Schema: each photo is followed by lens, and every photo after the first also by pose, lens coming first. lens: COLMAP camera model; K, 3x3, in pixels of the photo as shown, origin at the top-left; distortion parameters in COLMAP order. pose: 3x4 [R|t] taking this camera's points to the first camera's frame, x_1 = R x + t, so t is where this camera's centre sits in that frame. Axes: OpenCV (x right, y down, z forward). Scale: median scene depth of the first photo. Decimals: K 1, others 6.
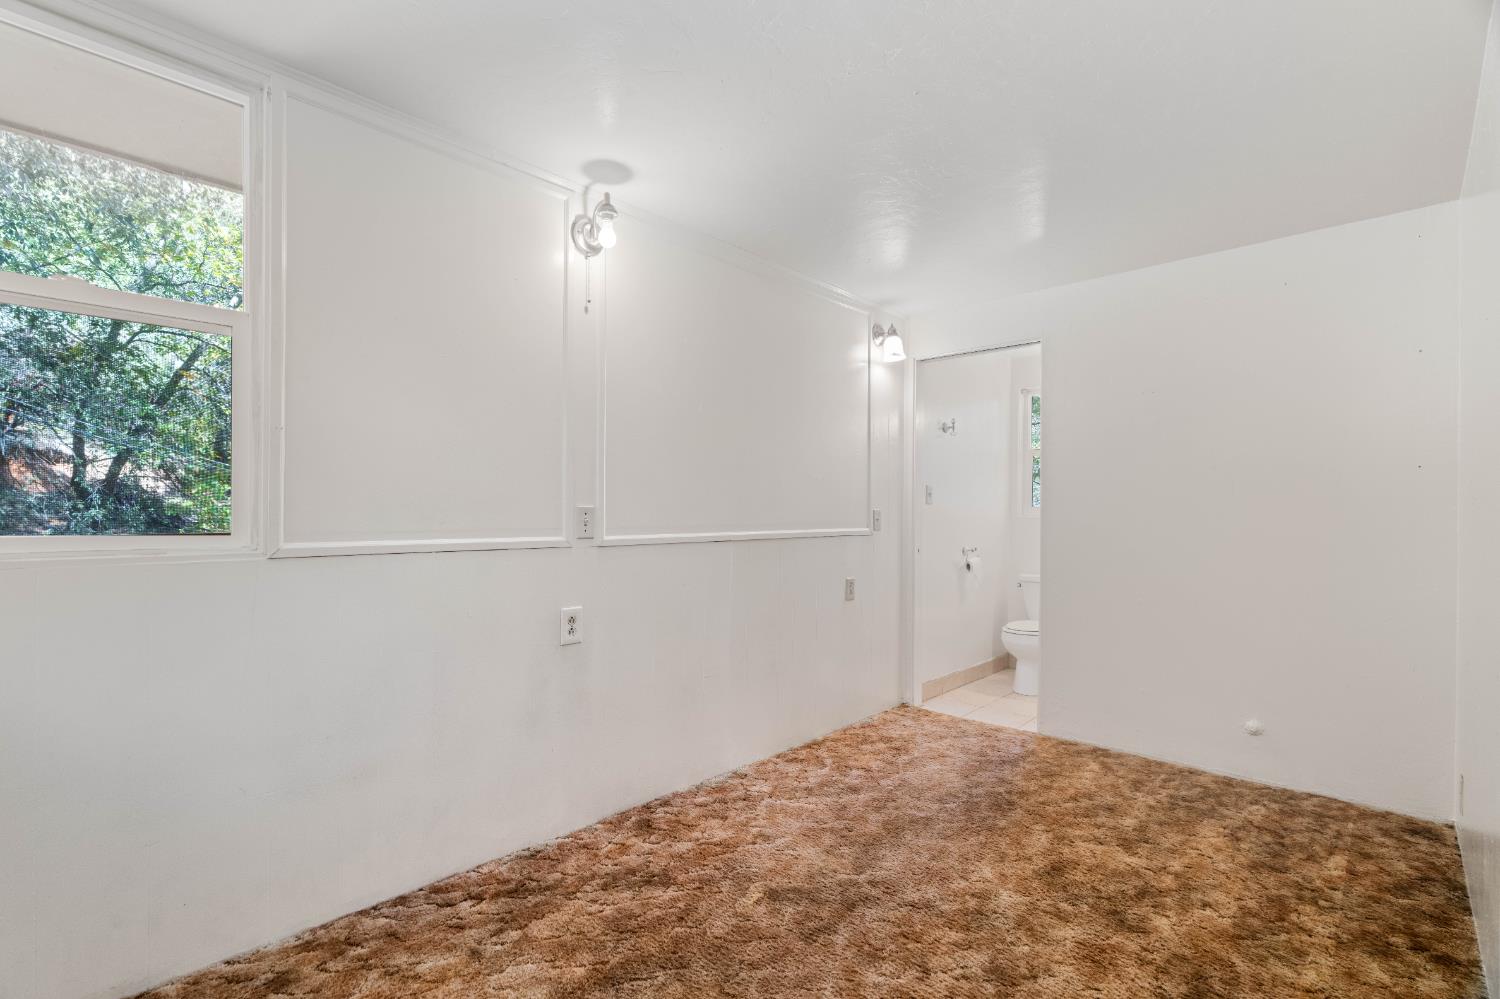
lens RADIAL K [[694.2, 0, 738.6], [0, 694.2, 499.7], [0, 0, 1]] dist [-0.011303, 0.003516]
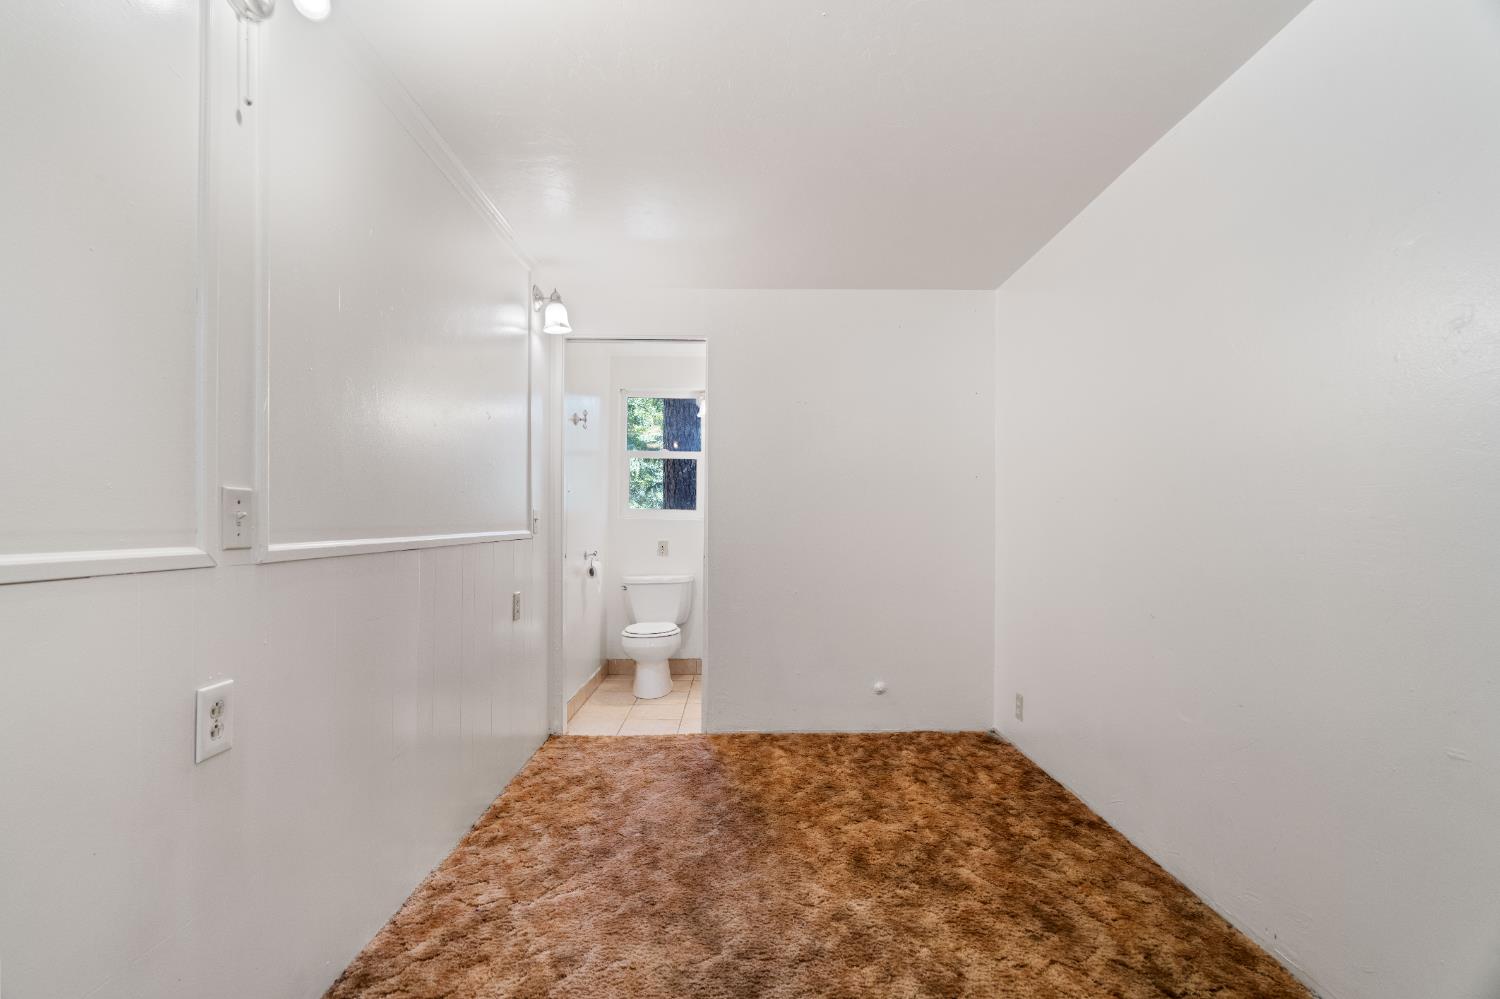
lens RADIAL K [[694.2, 0, 751.7], [0, 694.2, 510.8], [0, 0, 1]] dist [-0.011303, 0.003516]
pose [[0.701275, 0.004195, 0.712878, -0.302884], [-0.006177, 0.999981, 0.000192, 0.022621], [-0.712864, -0.004538, 0.701288, 0.333634]]
